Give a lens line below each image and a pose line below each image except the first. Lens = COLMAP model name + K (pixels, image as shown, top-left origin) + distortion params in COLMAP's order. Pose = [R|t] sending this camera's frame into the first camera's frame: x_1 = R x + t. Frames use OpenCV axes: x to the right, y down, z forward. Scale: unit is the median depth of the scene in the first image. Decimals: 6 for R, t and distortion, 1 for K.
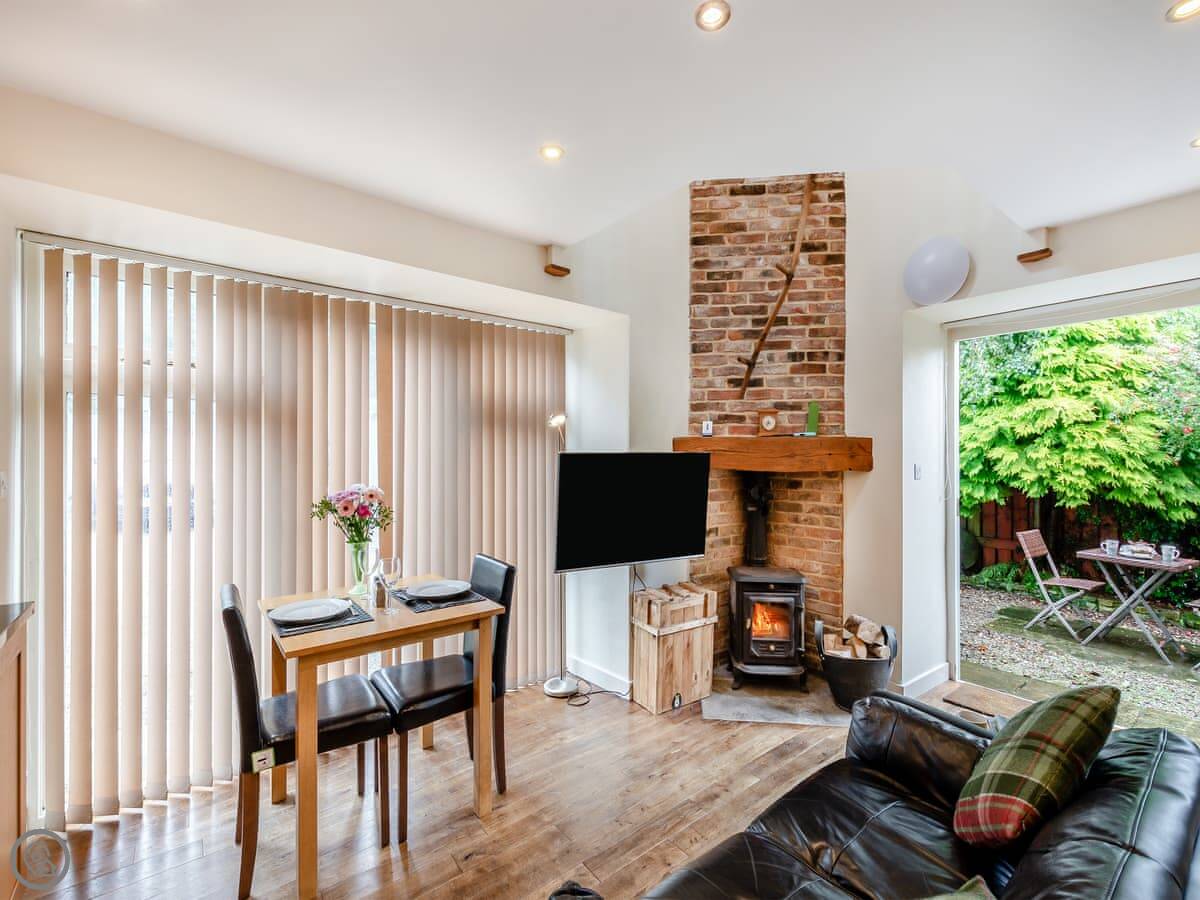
lens RADIAL K [[522.8, 0, 607.0], [0, 522.8, 458.7], [0, 0, 1]] dist [0.011394, -0.004329]
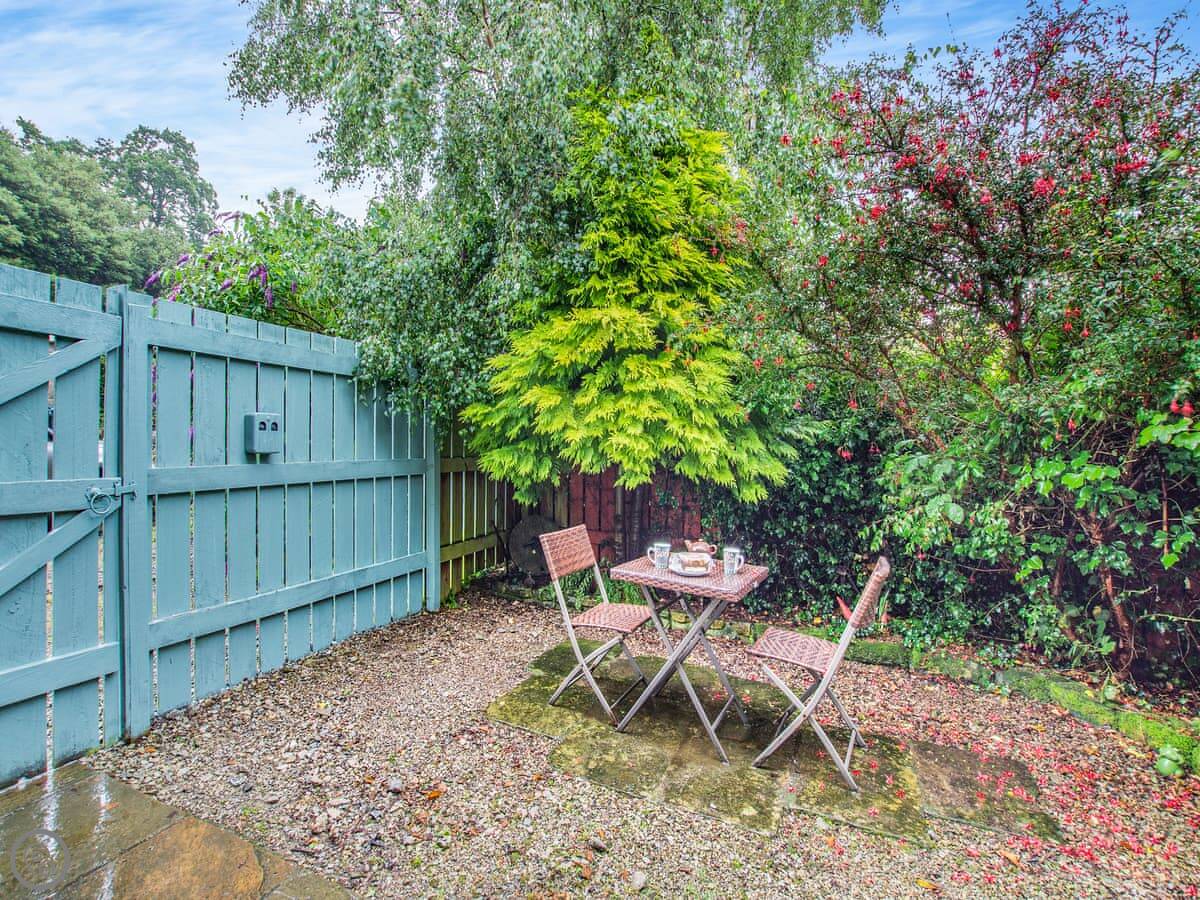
lens RADIAL K [[545.3, 0, 588.4], [0, 545.3, 447.6], [0, 0, 1]] dist [-0.030790, 0.004160]
pose [[0.873535, 0.011745, 0.486620, 0.459641], [-0.016681, 0.999844, 0.005812, 0.037425], [-0.486476, -0.013194, 0.873594, 0.399954]]
